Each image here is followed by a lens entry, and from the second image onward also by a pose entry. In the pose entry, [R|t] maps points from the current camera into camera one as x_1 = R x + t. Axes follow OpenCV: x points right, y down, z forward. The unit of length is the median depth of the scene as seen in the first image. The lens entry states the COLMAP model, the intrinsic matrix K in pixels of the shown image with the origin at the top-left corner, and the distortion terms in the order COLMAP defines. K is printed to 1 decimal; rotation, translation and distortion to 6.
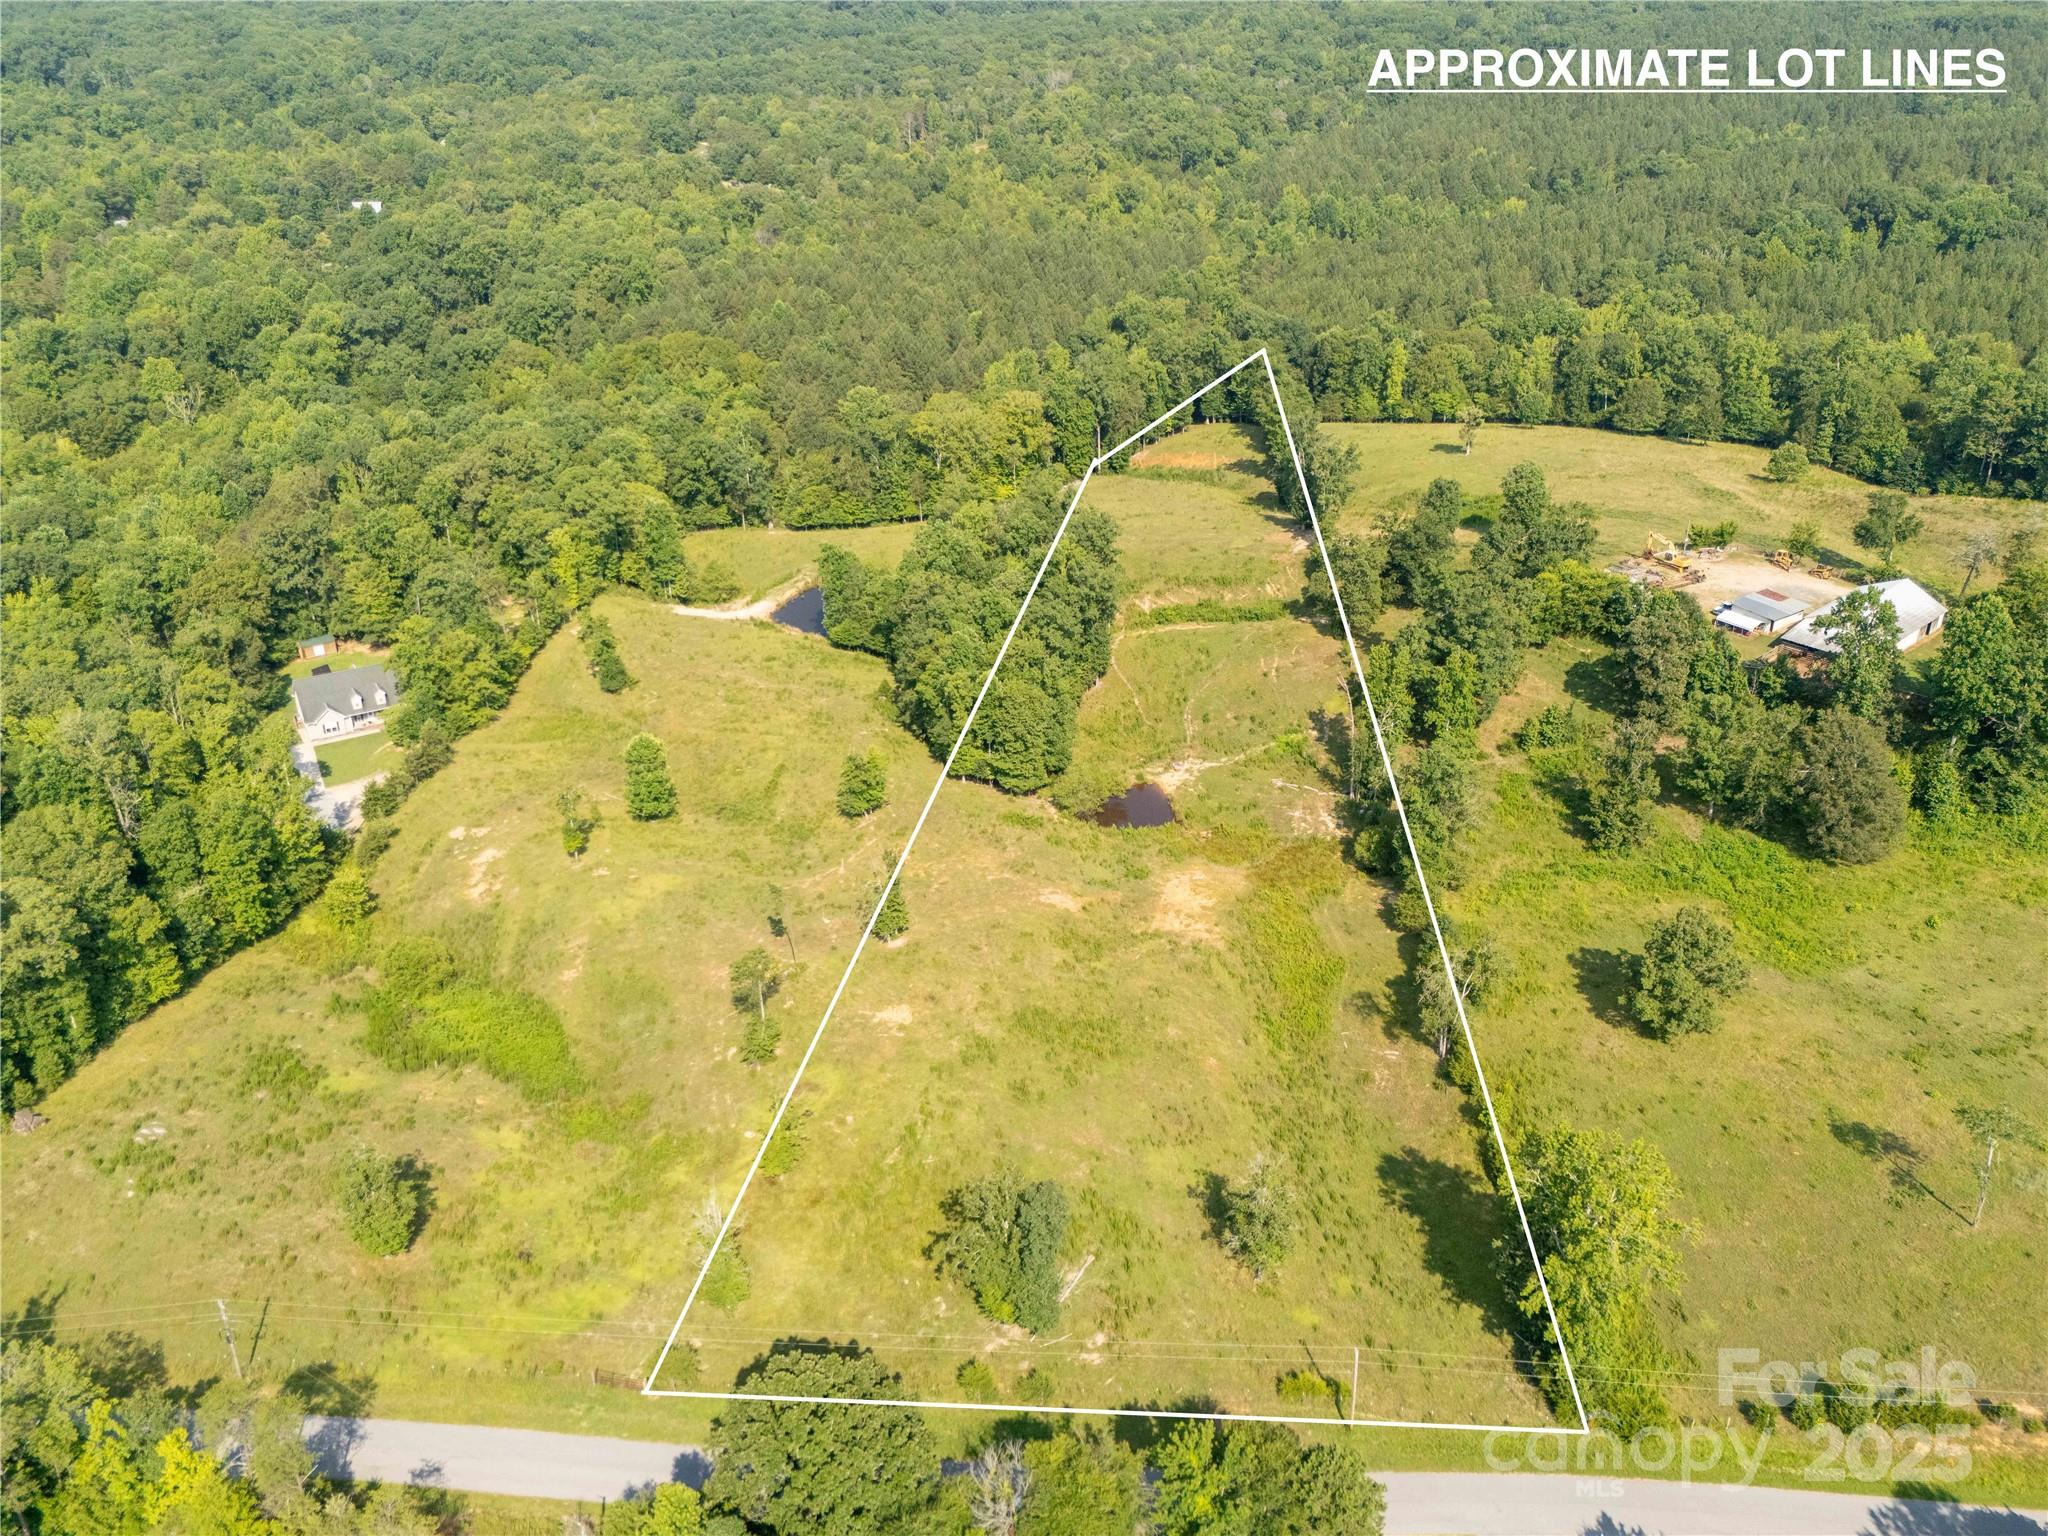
lens RADIAL K [[1645.9, 0, 1009.8], [0, 1645.9, 709.6], [0, 0, 1]] dist [0.077215, -0.081849]
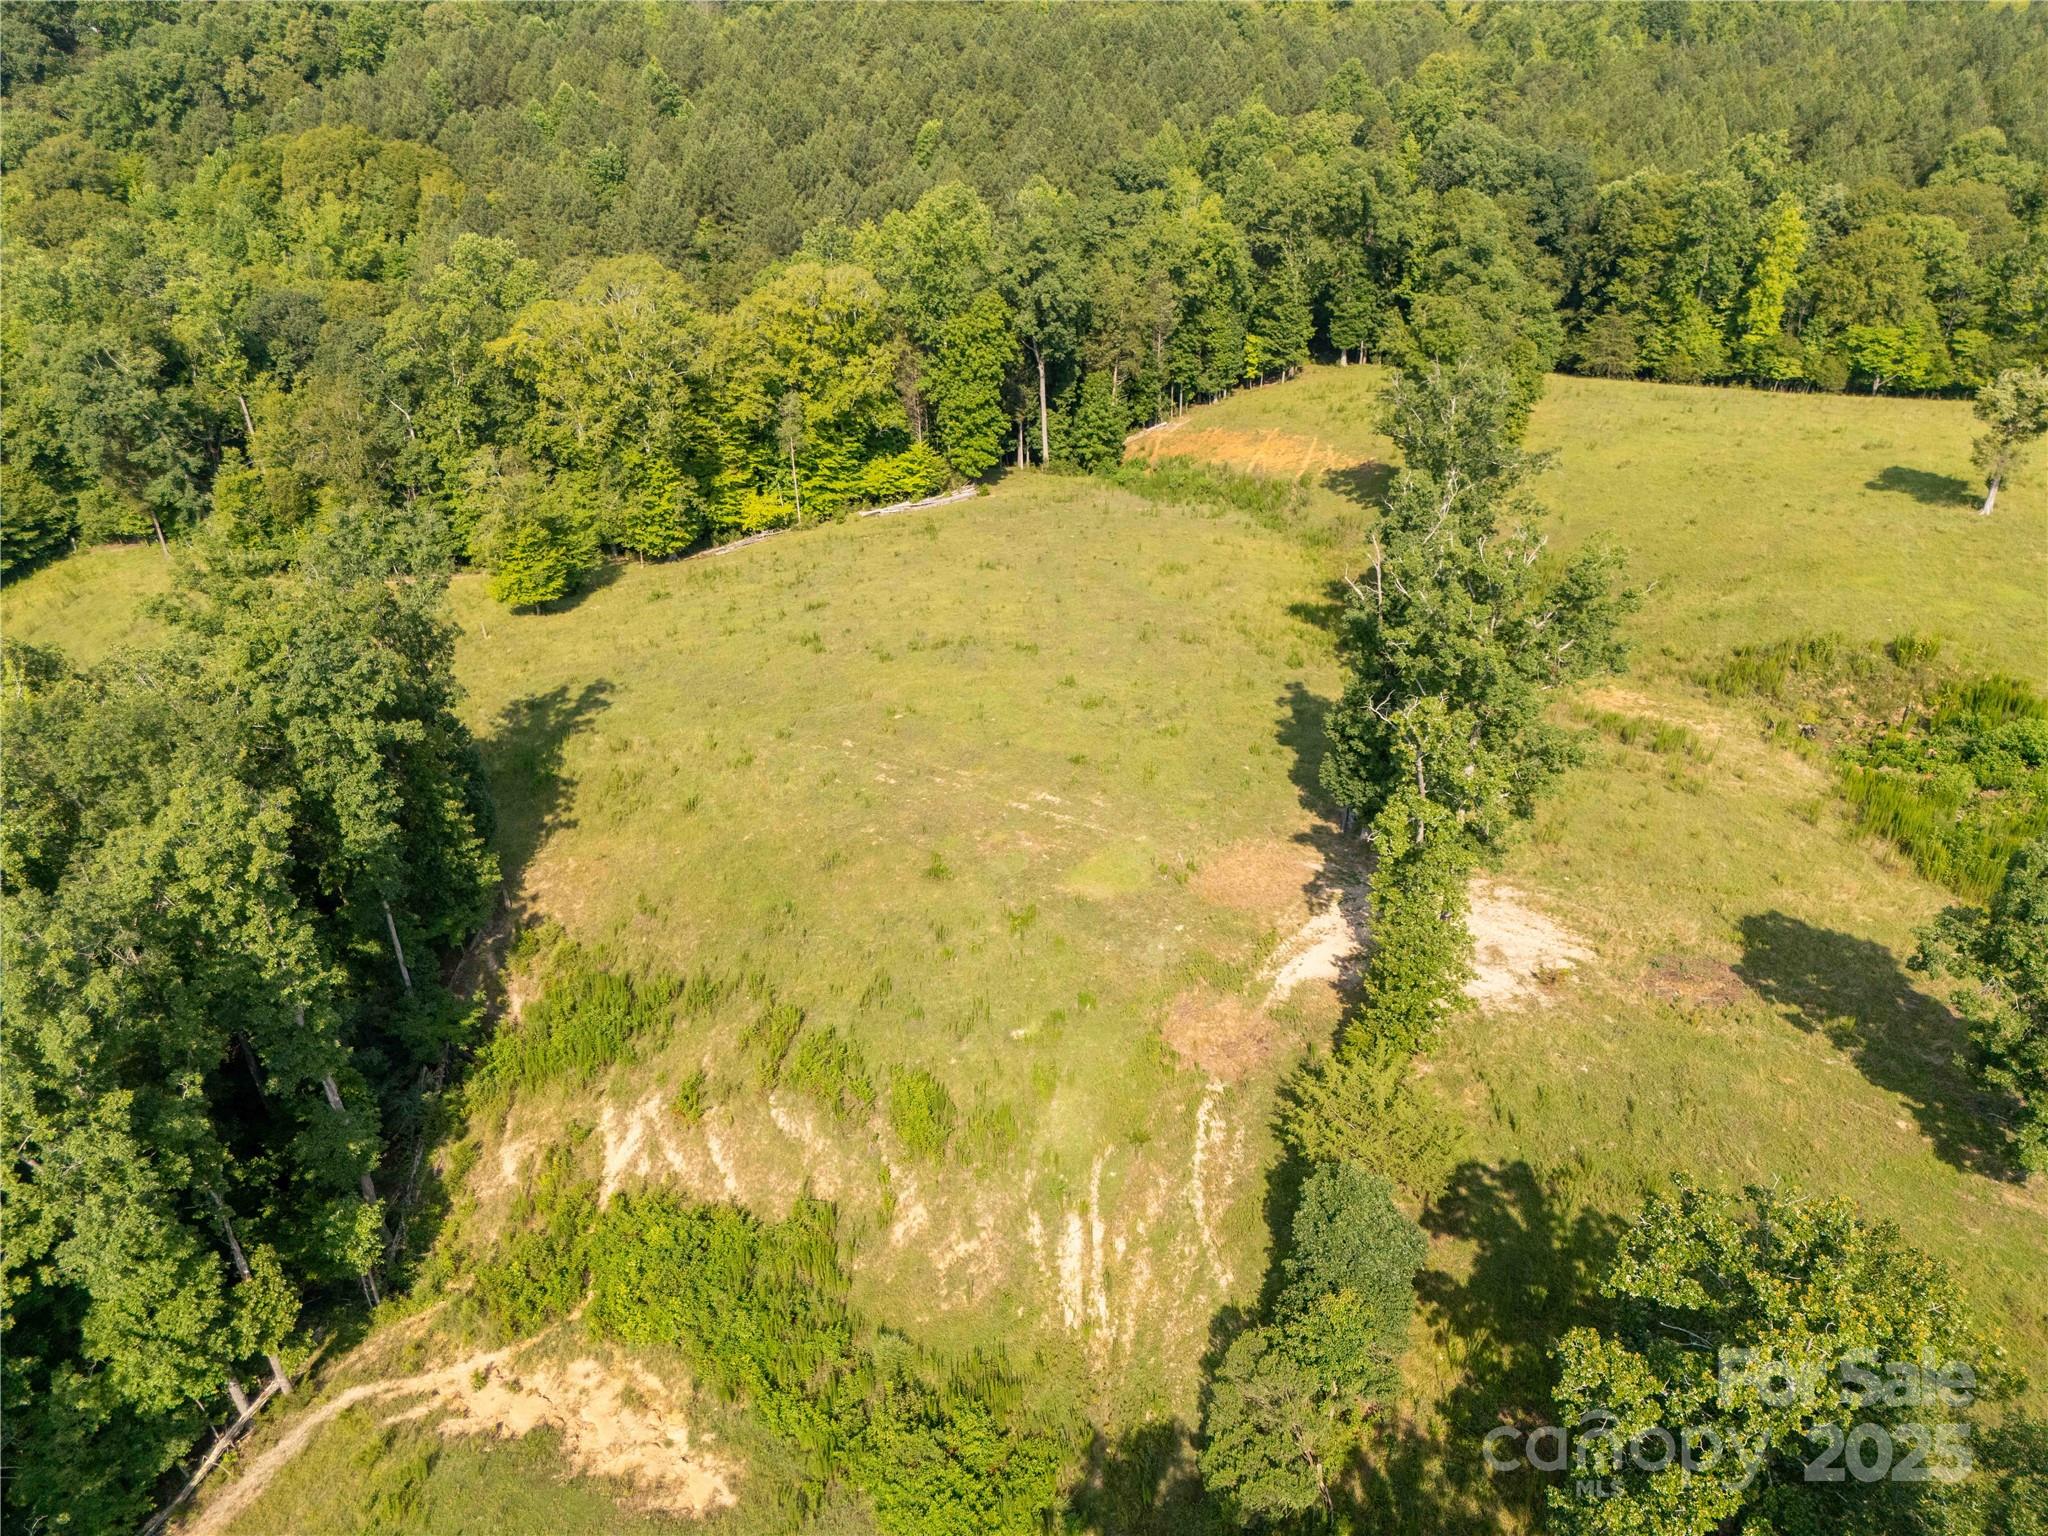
lens RADIAL K [[1503.0, 0, 1023.0], [0, 1503.0, 779.7], [0, 0, 1]] dist [0.062497, -0.058184]
pose [[0.980371, 0.103700, -0.167689, 0.189259], [-0.083500, 0.988846, 0.123334, -0.164631], [0.178608, -0.106911, 0.978095, 0.880987]]
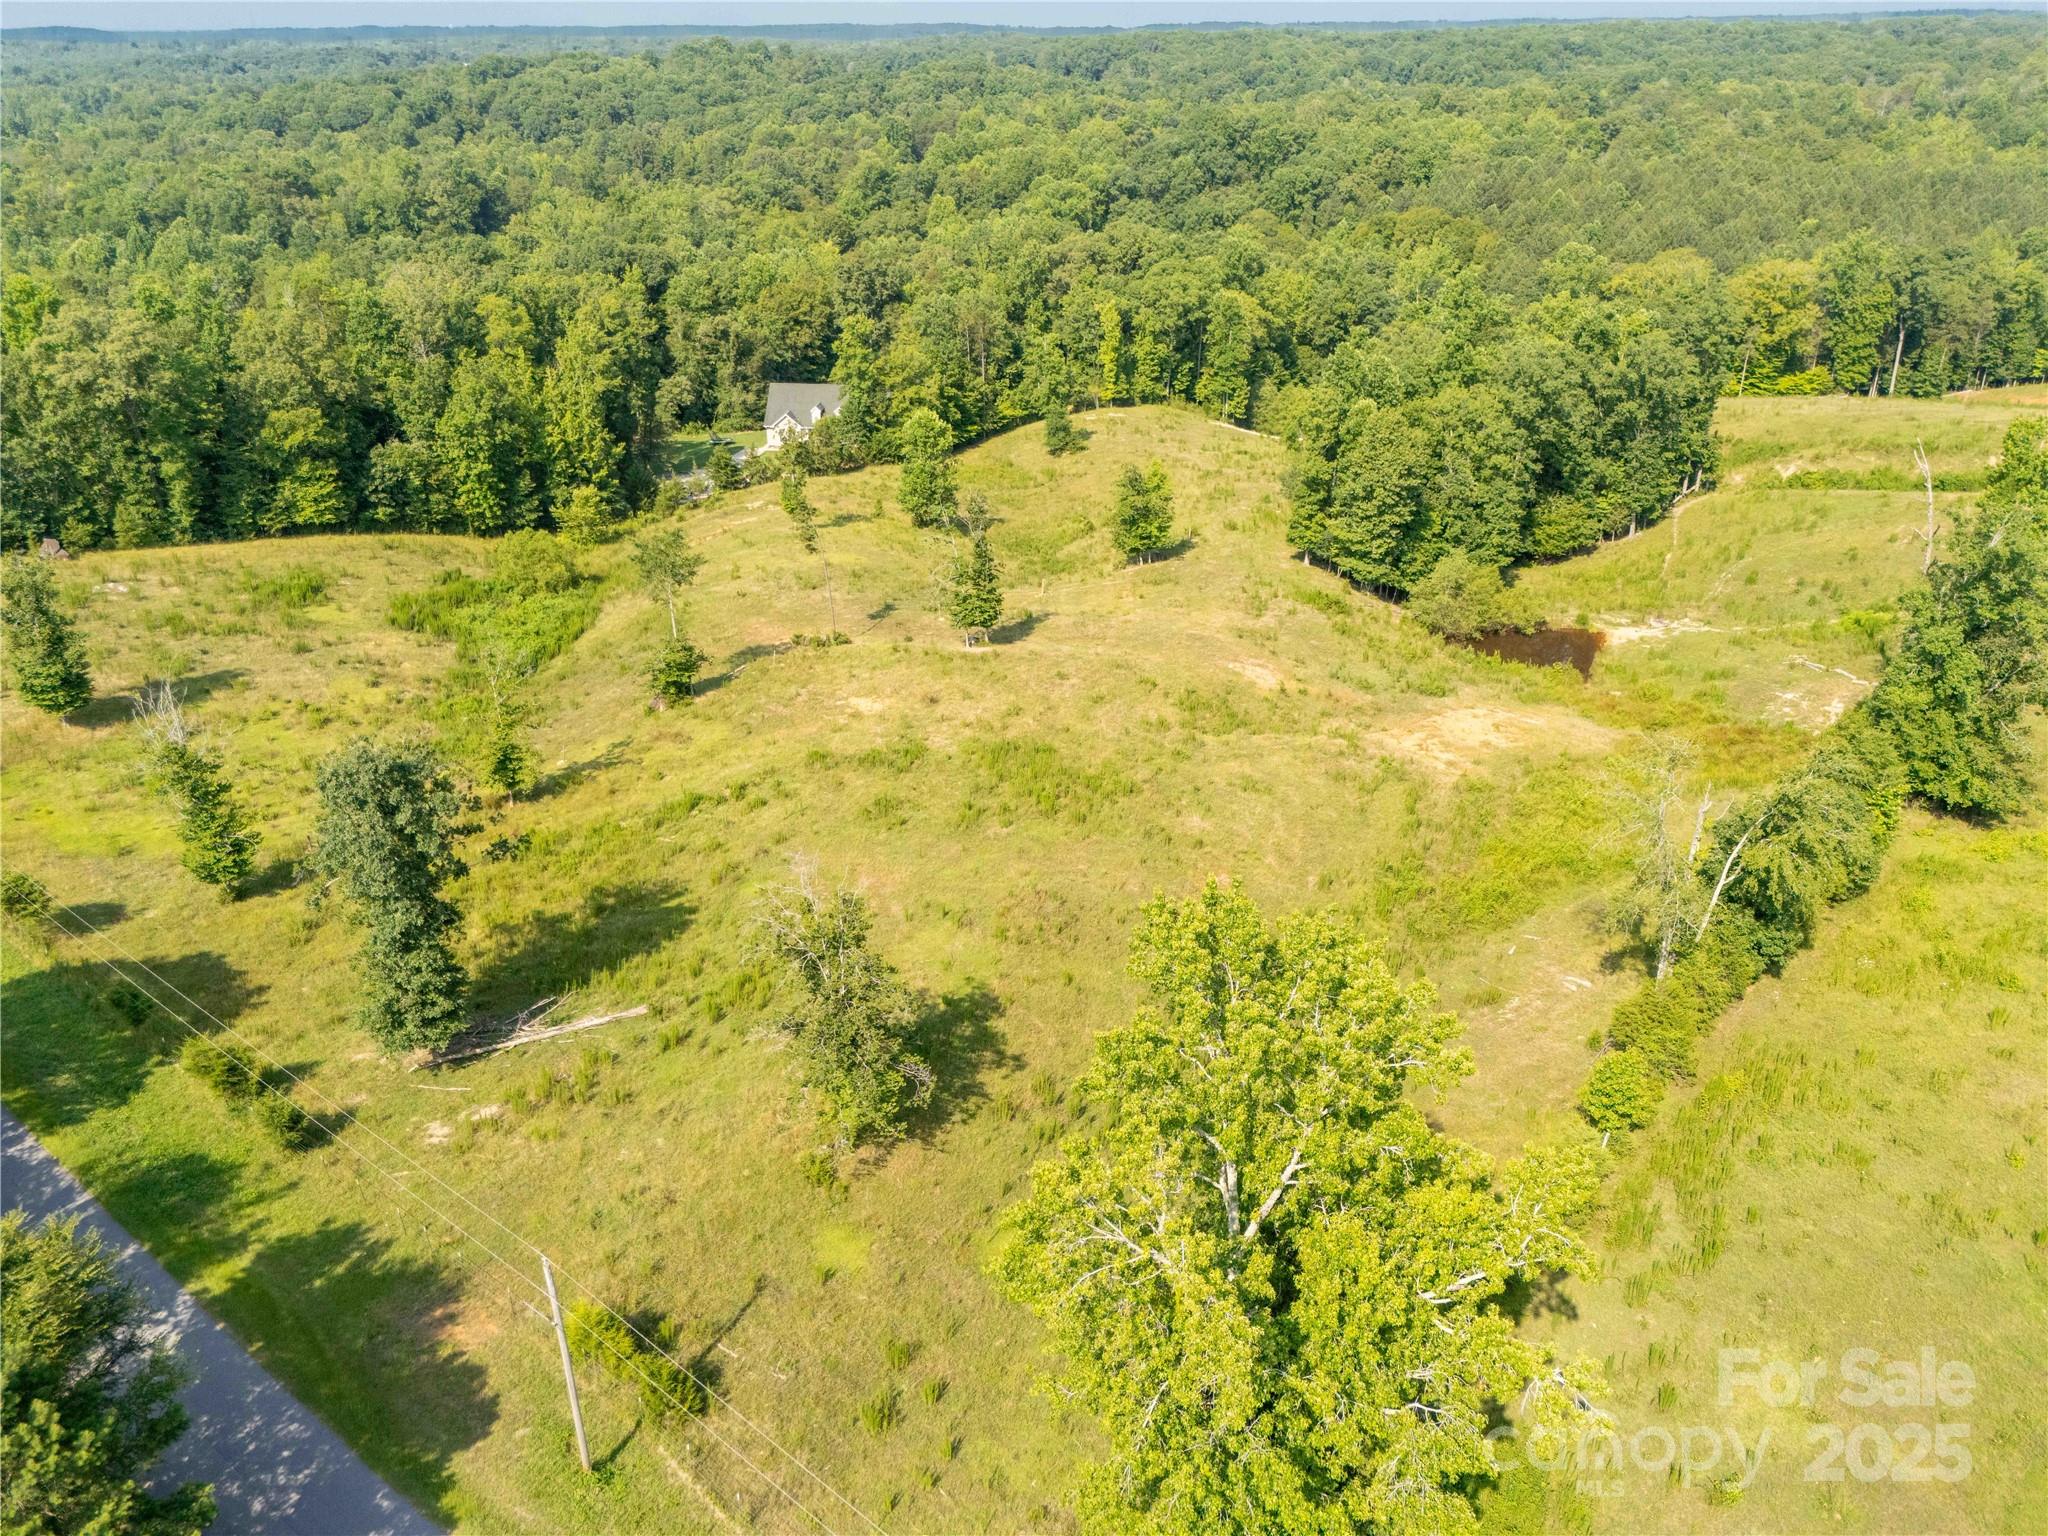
lens RADIAL K [[1503.0, 0, 1015.4], [0, 1503.0, 772.8], [0, 0, 1]] dist [0.062497, -0.058184]
pose [[0.816097, 0.252463, -0.519855, 0.199718], [-0.251187, 0.965078, 0.074355, 0.099431], [0.520472, 0.069900, 0.851013, 0.335342]]
